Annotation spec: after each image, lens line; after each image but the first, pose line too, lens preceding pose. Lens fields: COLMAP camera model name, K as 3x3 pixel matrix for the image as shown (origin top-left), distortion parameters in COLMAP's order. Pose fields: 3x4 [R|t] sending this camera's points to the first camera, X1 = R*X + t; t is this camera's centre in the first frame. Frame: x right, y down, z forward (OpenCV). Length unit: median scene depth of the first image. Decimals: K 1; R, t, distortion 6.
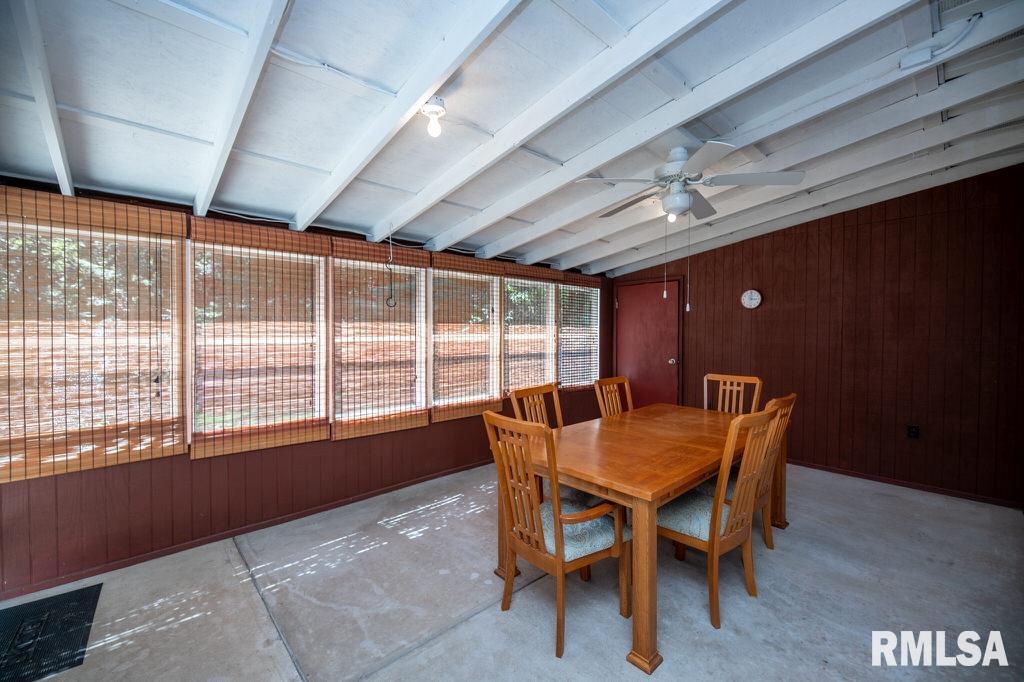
lens RADIAL K [[411.3, 0, 513.4], [0, 411.3, 336.4], [0, 0, 1]] dist [0.001052, -0.003883]
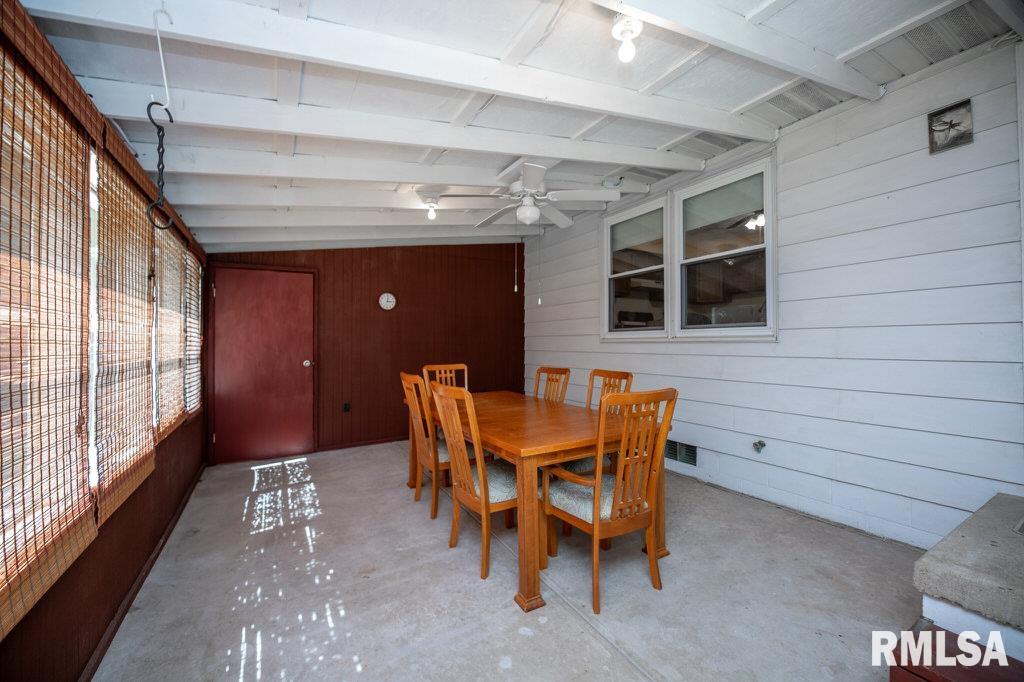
lens RADIAL K [[417.1, 0, 512.0], [0, 417.1, 341.0], [0, 0, 1]] dist [-0.000895, -0.000634]
pose [[0.203938, 0.017425, 0.978829, -0.560684], [0.022533, 0.999493, -0.022488, 0.060170], [-0.978724, 0.026642, 0.203442, 0.584470]]
